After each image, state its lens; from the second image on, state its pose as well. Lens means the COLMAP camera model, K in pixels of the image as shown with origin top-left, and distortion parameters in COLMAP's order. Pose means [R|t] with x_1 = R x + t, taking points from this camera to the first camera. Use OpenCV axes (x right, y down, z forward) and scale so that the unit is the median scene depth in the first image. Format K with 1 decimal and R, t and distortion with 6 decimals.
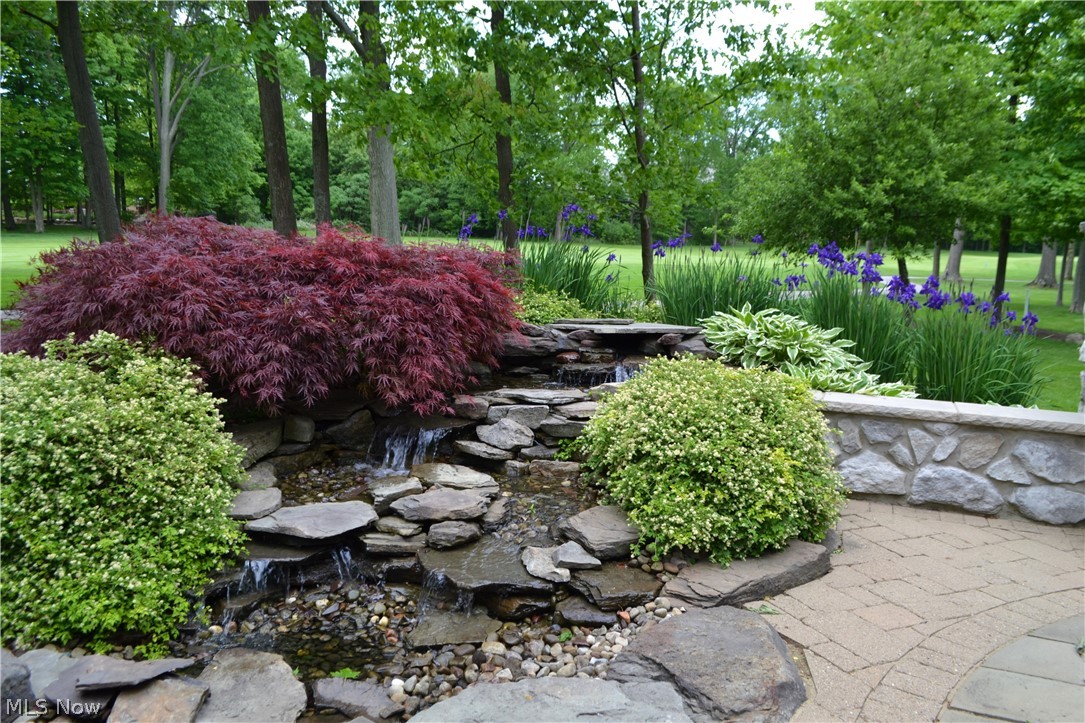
lens RADIAL K [[890.2, 0, 545.0], [0, 890.2, 366.3], [0, 0, 1]] dist [-0.010192, -0.002990]
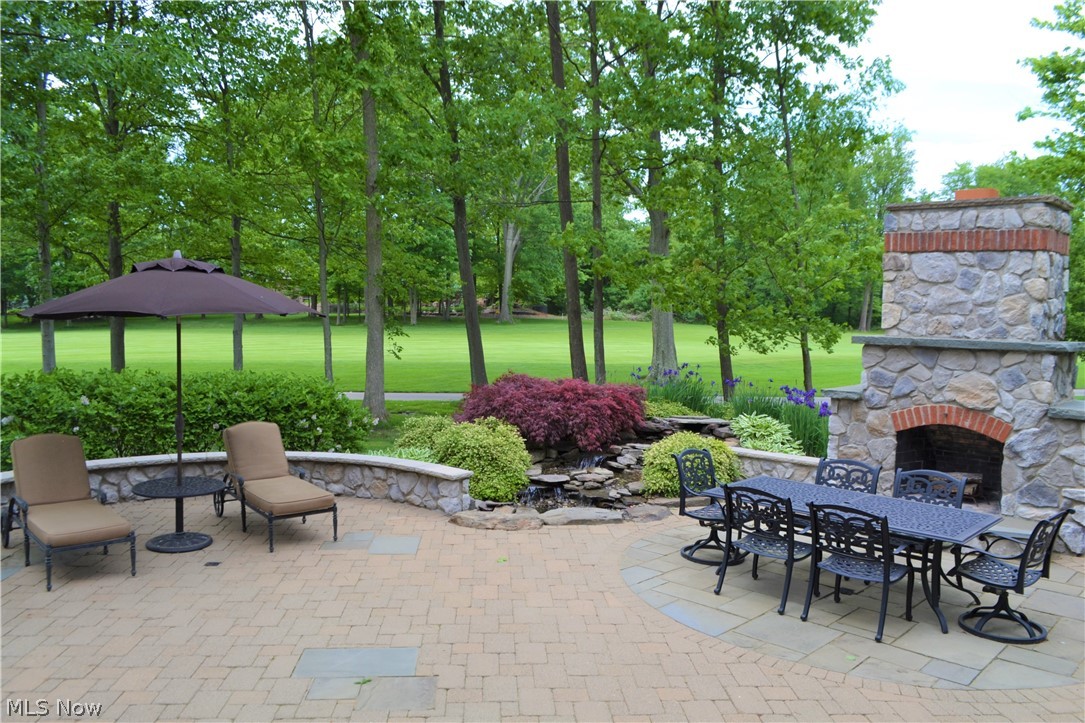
lens RADIAL K [[890.2, 0, 543.0], [0, 890.2, 360.1], [0, 0, 1]] dist [-0.010192, -0.002990]
pose [[0.936773, 0.013174, -0.349691, 0.705521], [-0.047187, 0.994920, -0.088924, 0.031353], [0.346743, 0.099803, 0.932635, -1.727827]]
